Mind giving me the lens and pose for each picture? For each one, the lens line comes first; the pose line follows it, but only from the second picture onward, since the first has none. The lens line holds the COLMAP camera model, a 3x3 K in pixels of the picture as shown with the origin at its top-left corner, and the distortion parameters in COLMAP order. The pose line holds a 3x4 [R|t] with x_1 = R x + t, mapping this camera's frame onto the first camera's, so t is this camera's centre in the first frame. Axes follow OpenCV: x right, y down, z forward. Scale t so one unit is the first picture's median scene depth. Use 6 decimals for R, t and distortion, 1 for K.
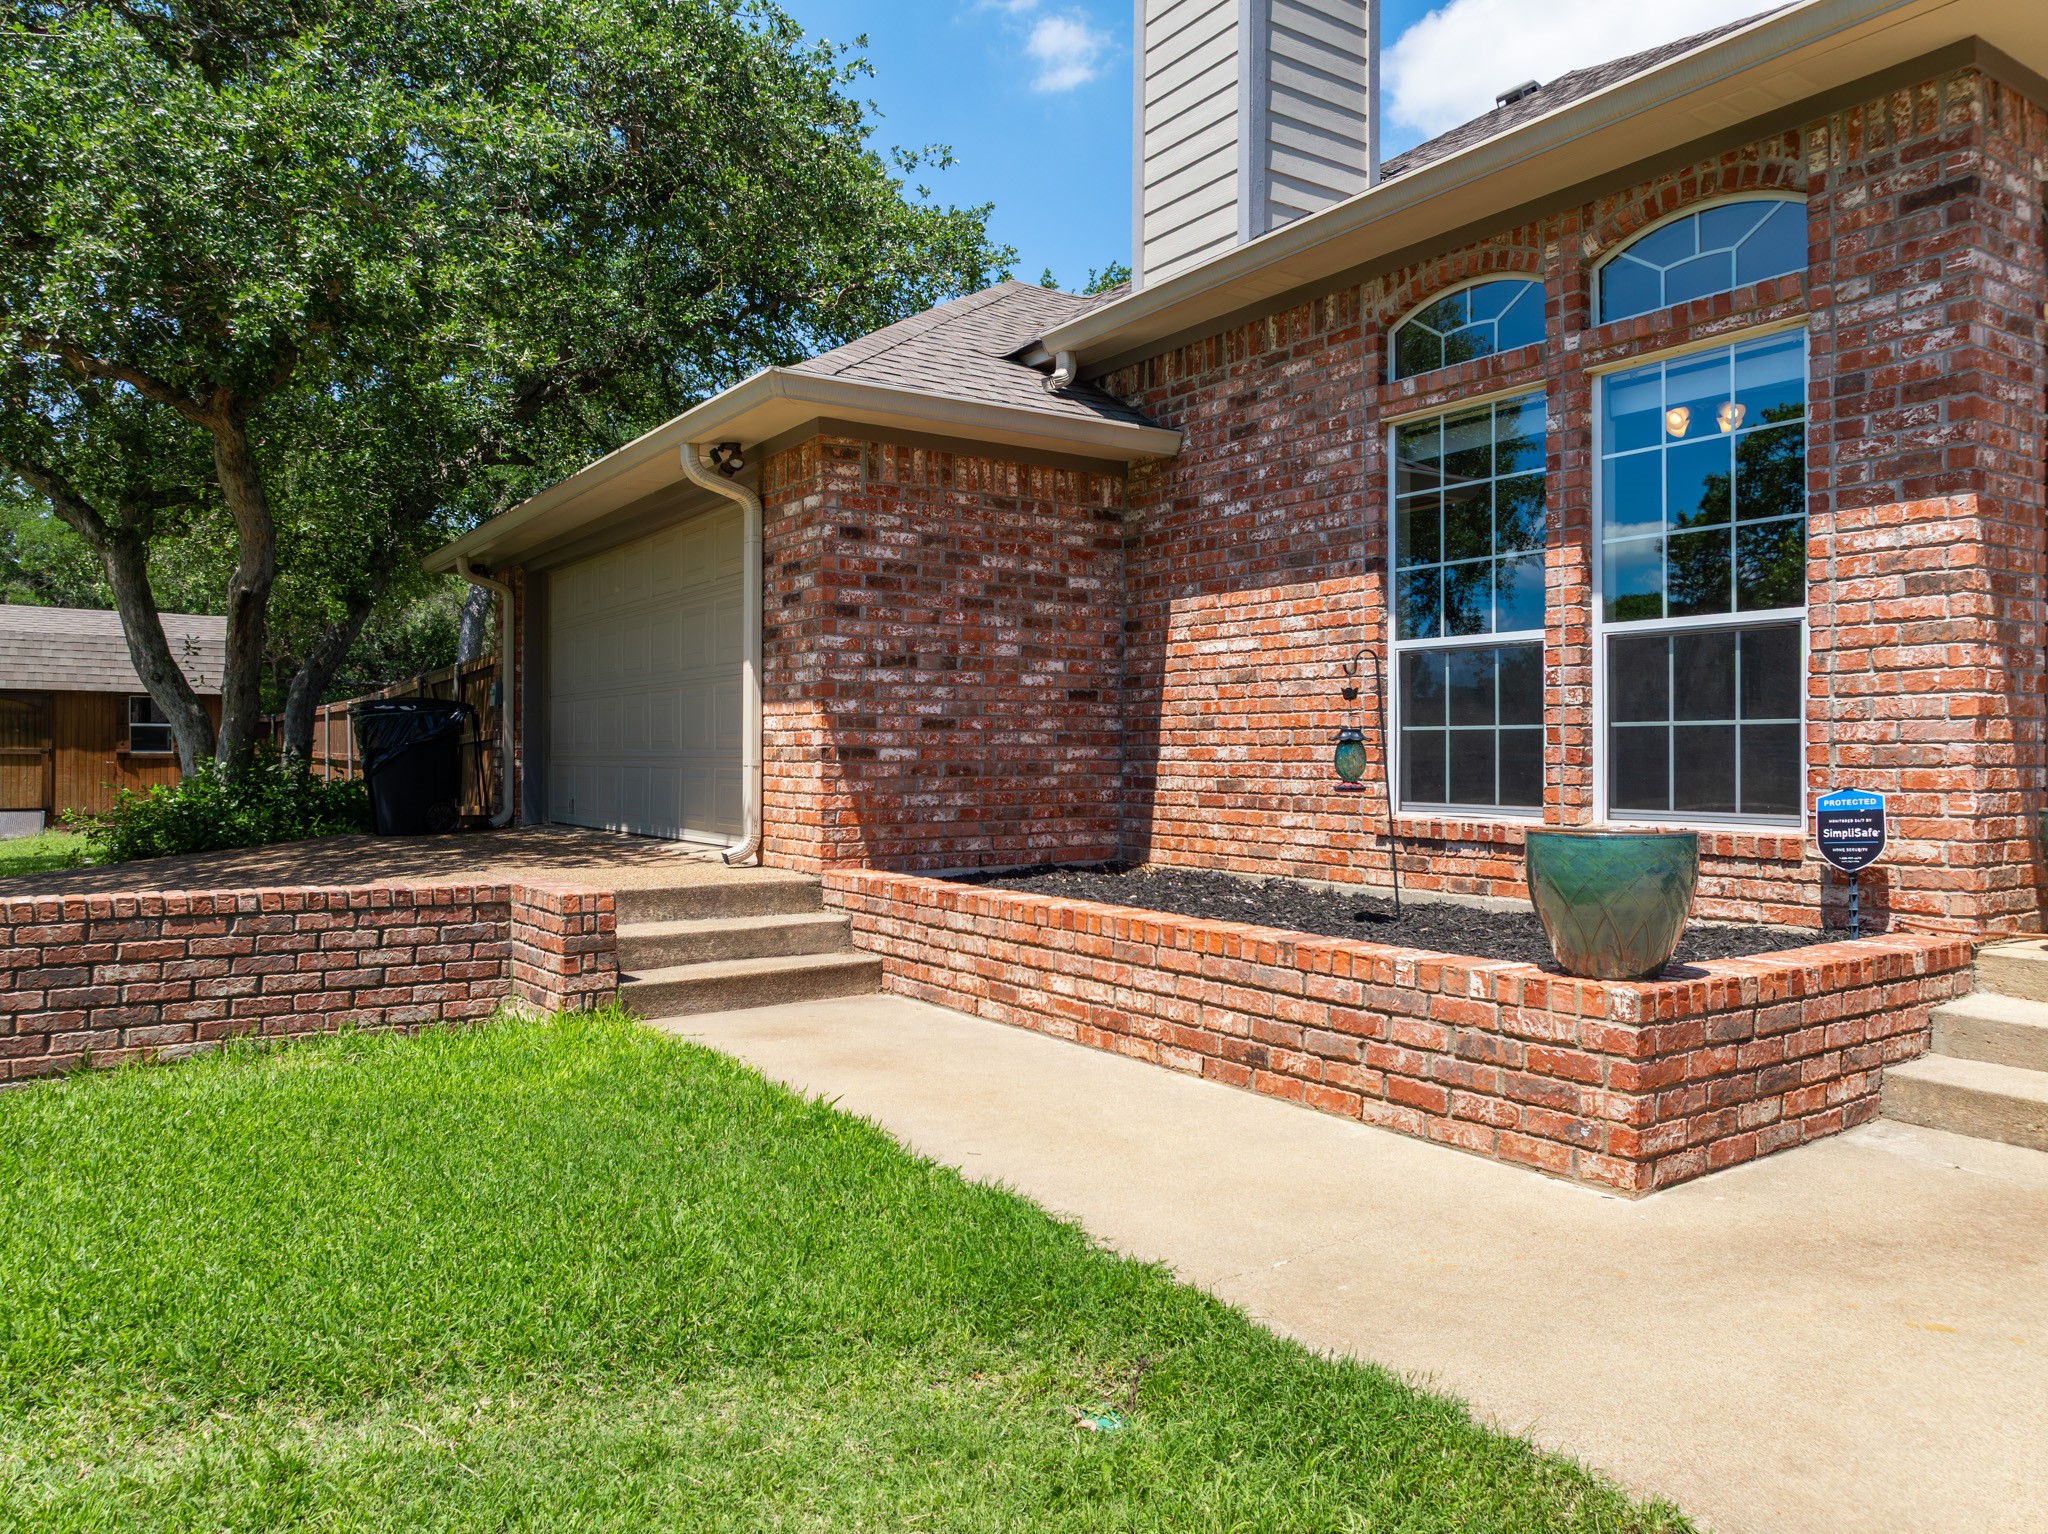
lens RADIAL K [[1430.2, 0, 1032.6], [0, 1430.2, 761.2], [0, 0, 1]] dist [-0.029147, 0.017192]
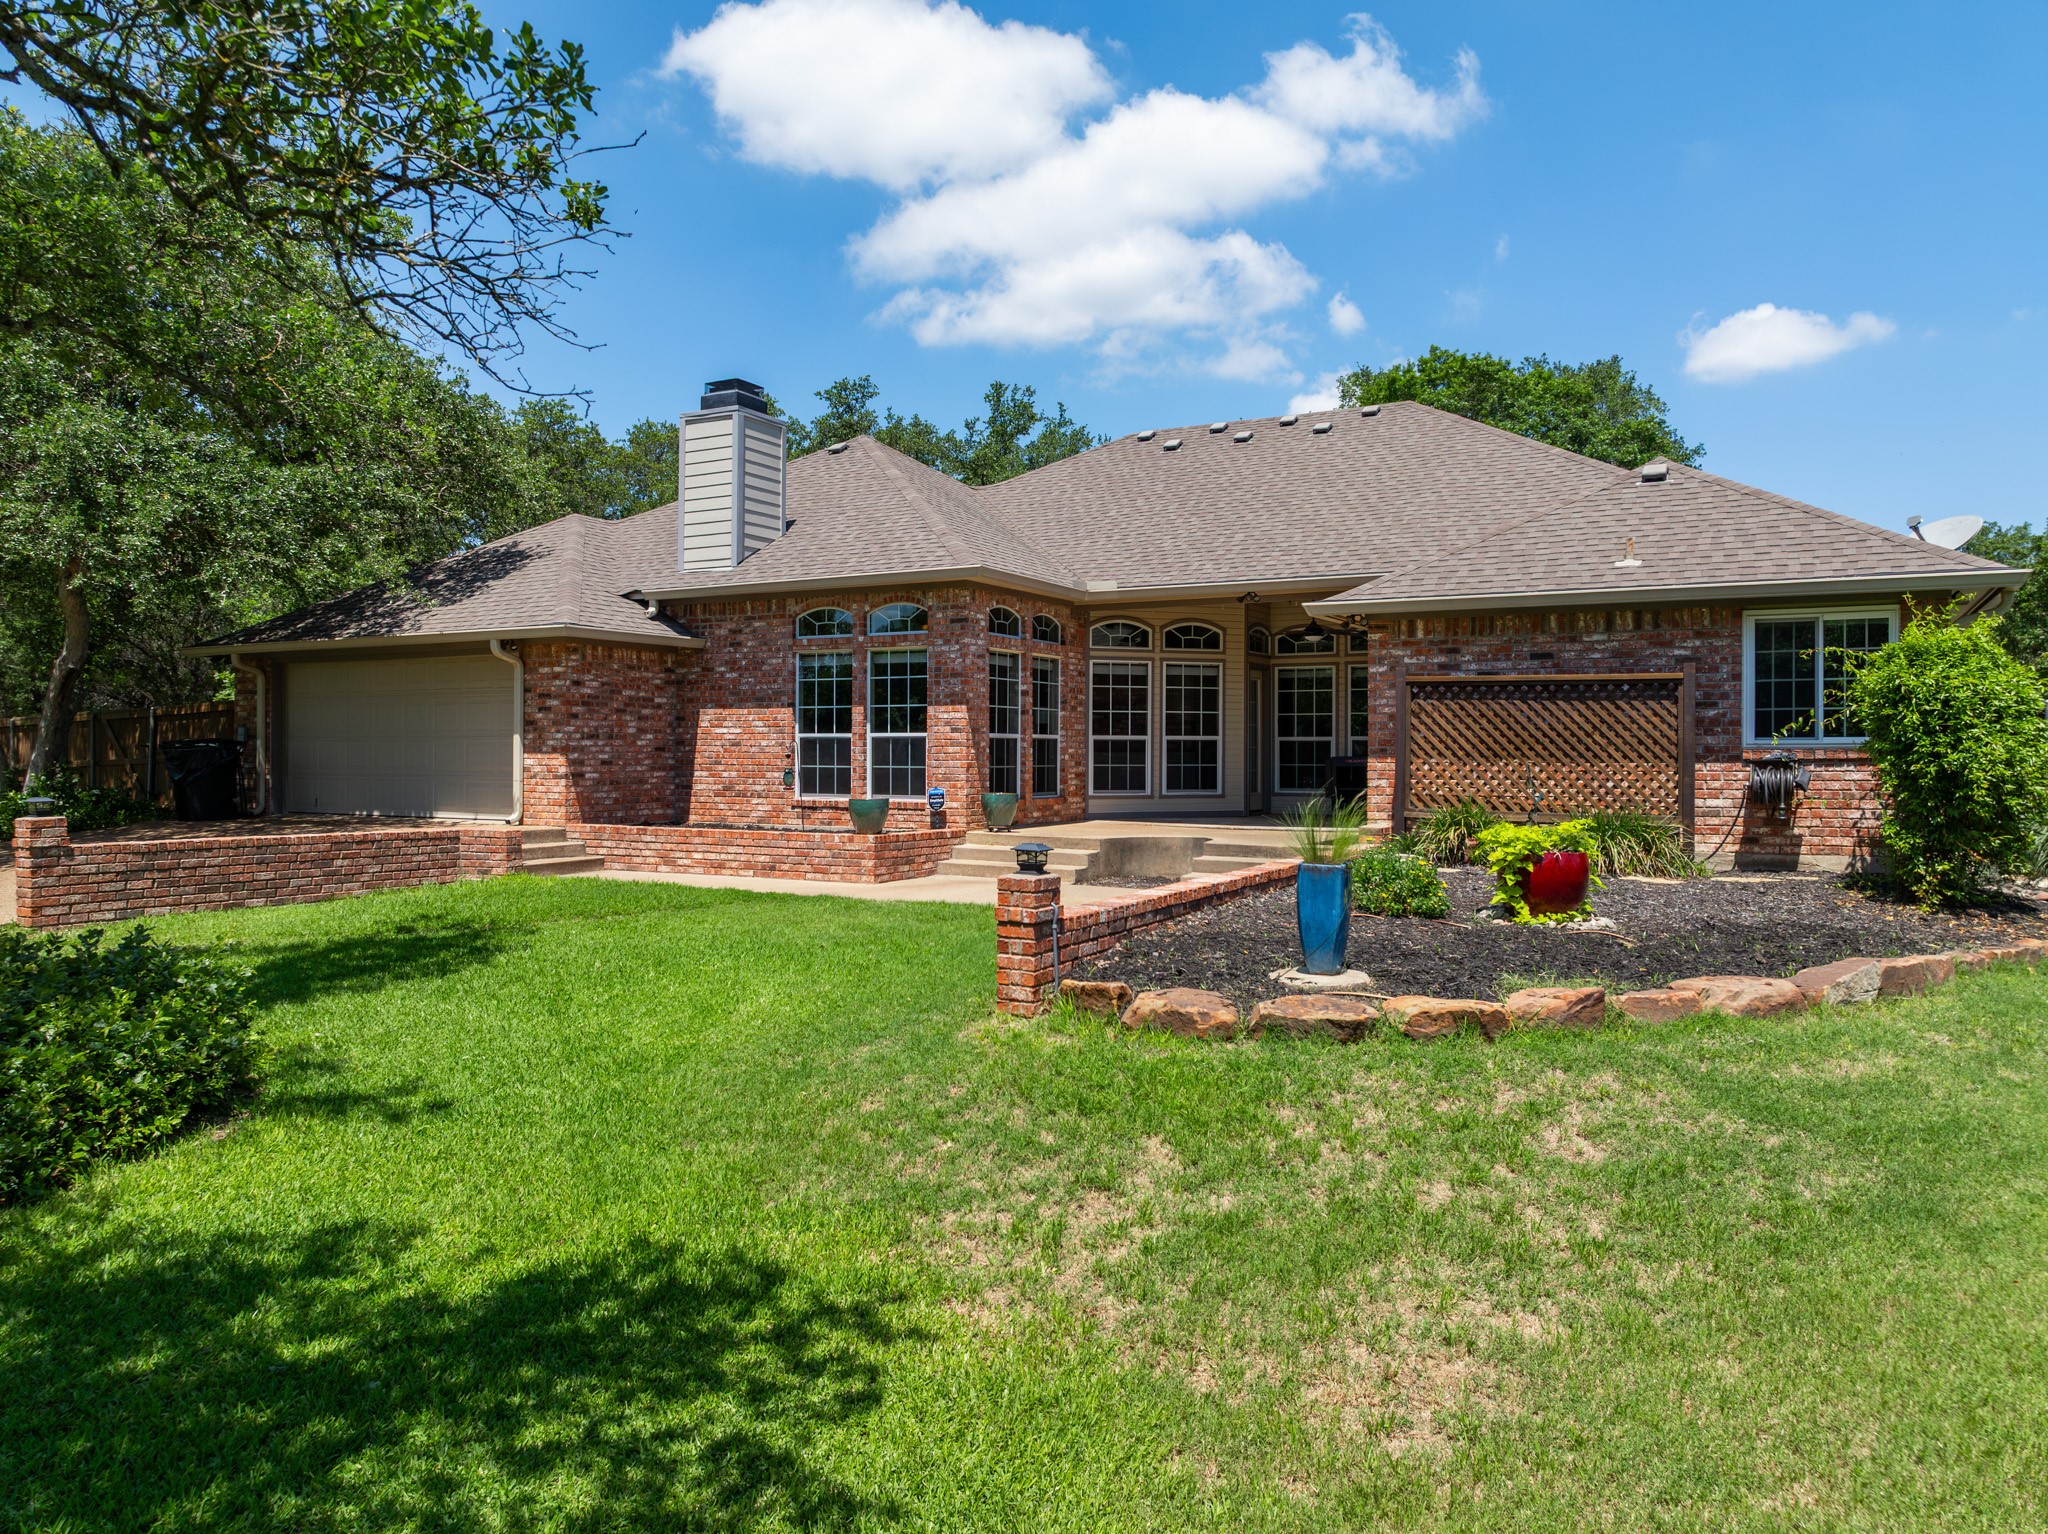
lens RADIAL K [[1430.2, 0, 1030.1], [0, 1430.2, 765.9], [0, 0, 1]] dist [-0.029147, 0.017192]
pose [[0.888884, -0.000166, 0.458132, -0.767168], [-0.002125, 0.999988, 0.004487, -0.047601], [-0.458127, -0.004962, 0.888873, -2.067185]]
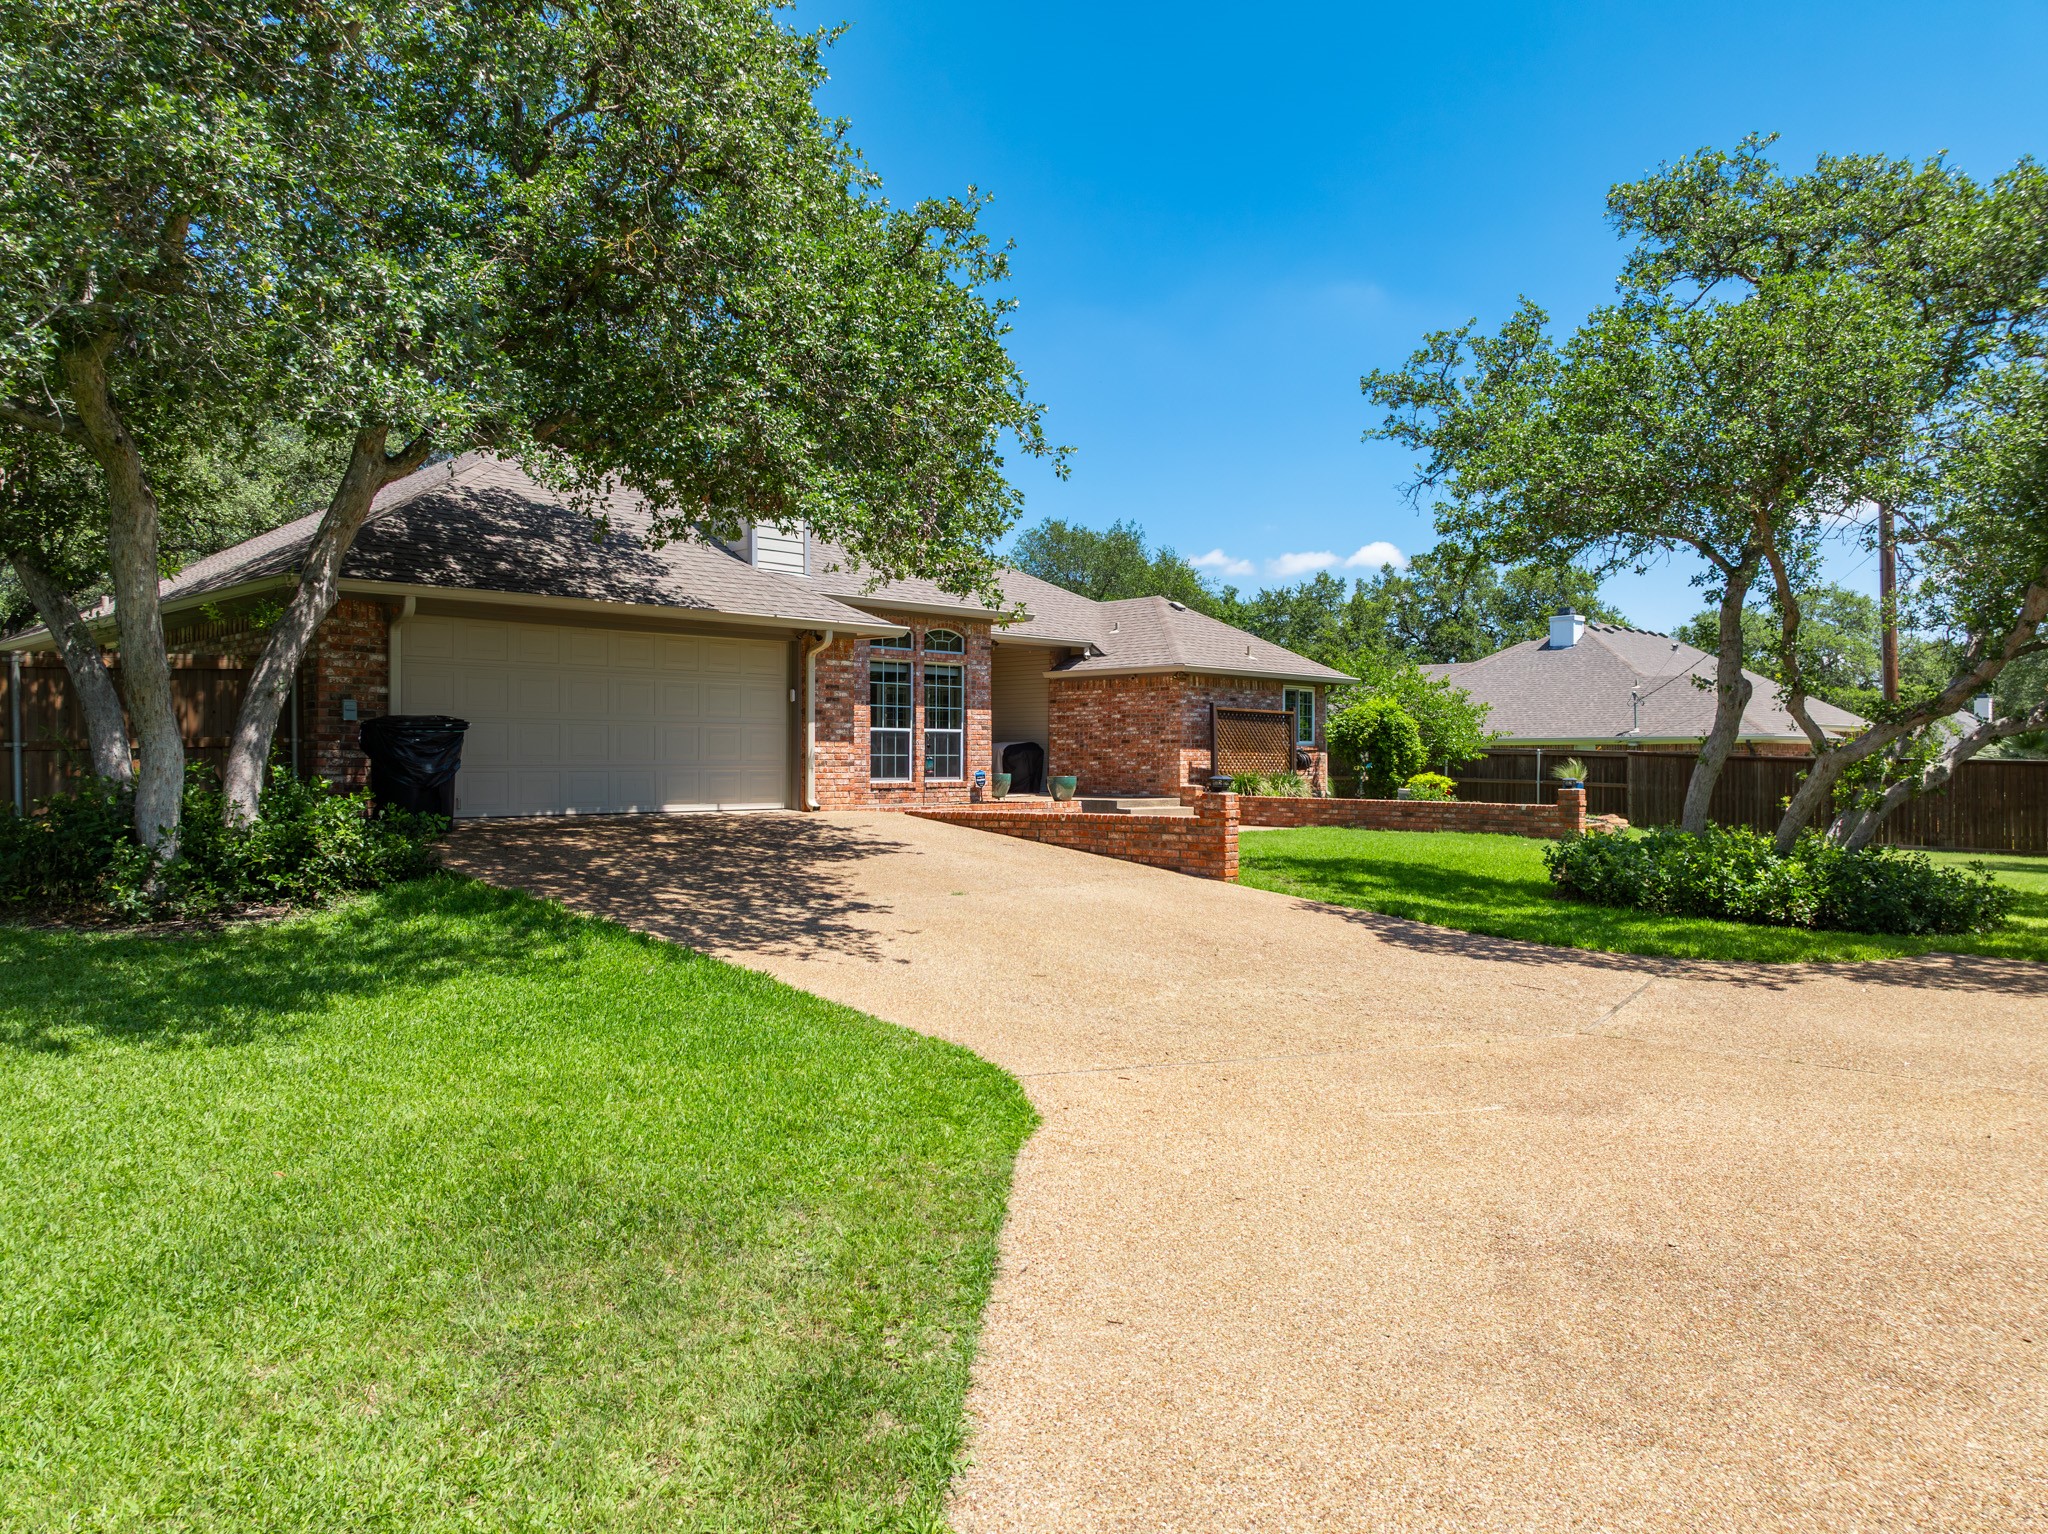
lens RADIAL K [[1430.2, 0, 1030.1], [0, 1430.2, 762.9], [0, 0, 1]] dist [-0.029147, 0.017192]
pose [[-0.207655, -0.000724, 0.978202, -3.818014], [0.001748, 0.999998, 0.001111, -0.010226], [-0.978201, 0.001940, -0.207653, 1.706287]]
